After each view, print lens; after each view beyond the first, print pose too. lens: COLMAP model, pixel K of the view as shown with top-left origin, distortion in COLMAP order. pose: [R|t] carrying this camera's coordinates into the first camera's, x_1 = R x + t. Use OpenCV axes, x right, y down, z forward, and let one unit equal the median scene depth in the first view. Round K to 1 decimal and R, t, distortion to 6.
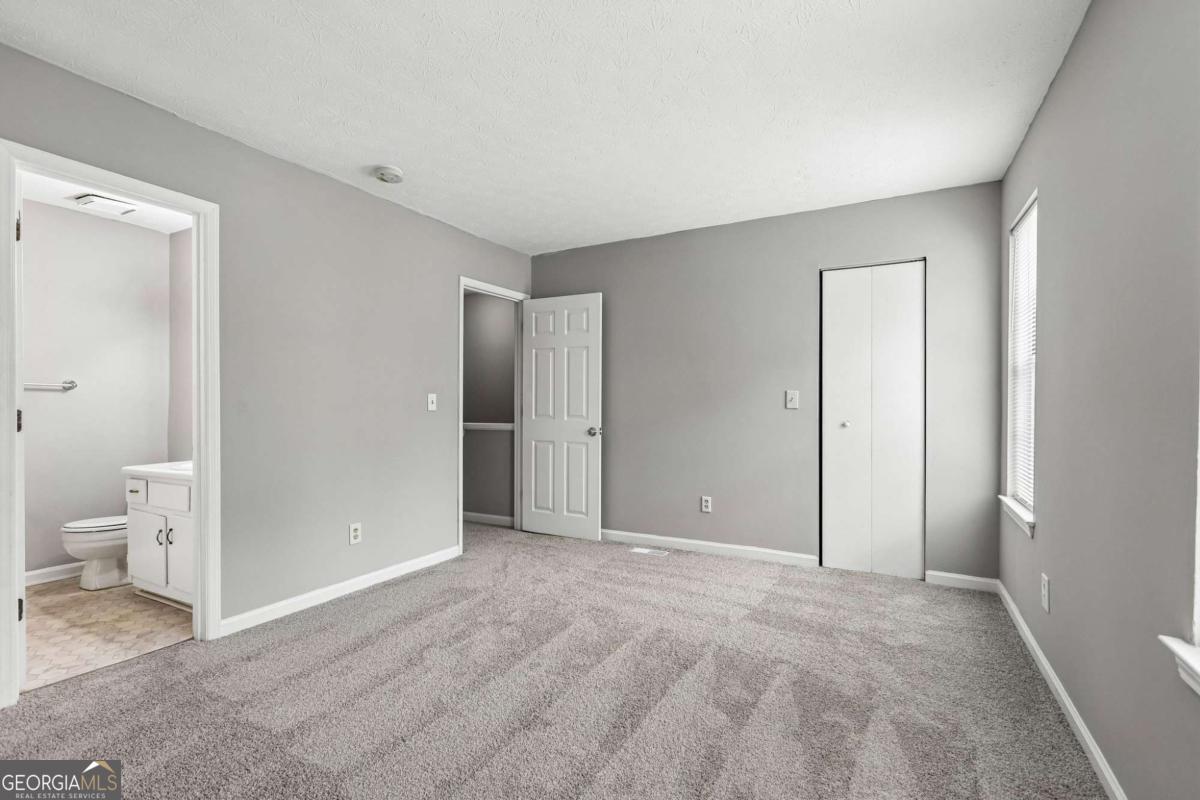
lens RADIAL K [[546.3, 0, 601.4], [0, 546.3, 404.1], [0, 0, 1]] dist [0.001262, 0.000203]
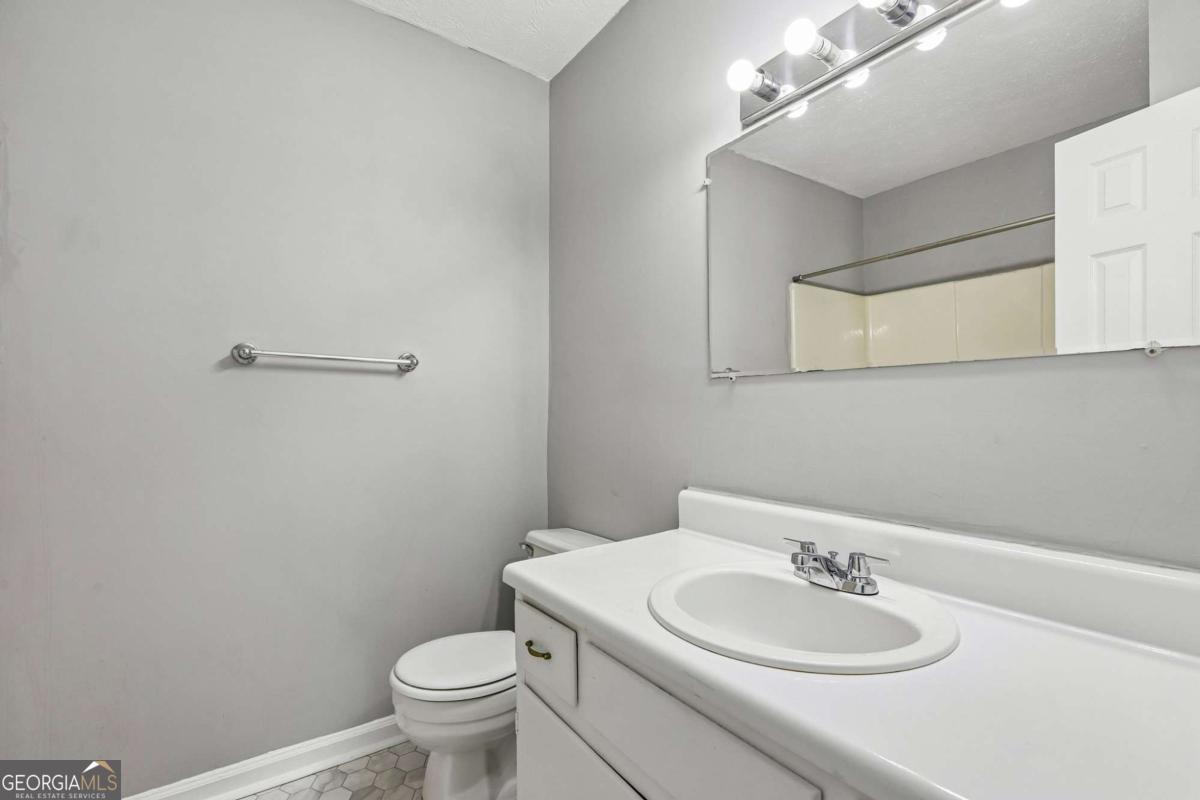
lens RADIAL K [[546.3, 0, 597.2], [0, 546.3, 402.4], [0, 0, 1]] dist [0.001262, 0.000203]
pose [[0.895480, -0.003130, -0.445092, -0.592137], [-0.000587, 0.999966, -0.008212, 0.006662], [0.445102, 0.007615, 0.895447, 0.627846]]
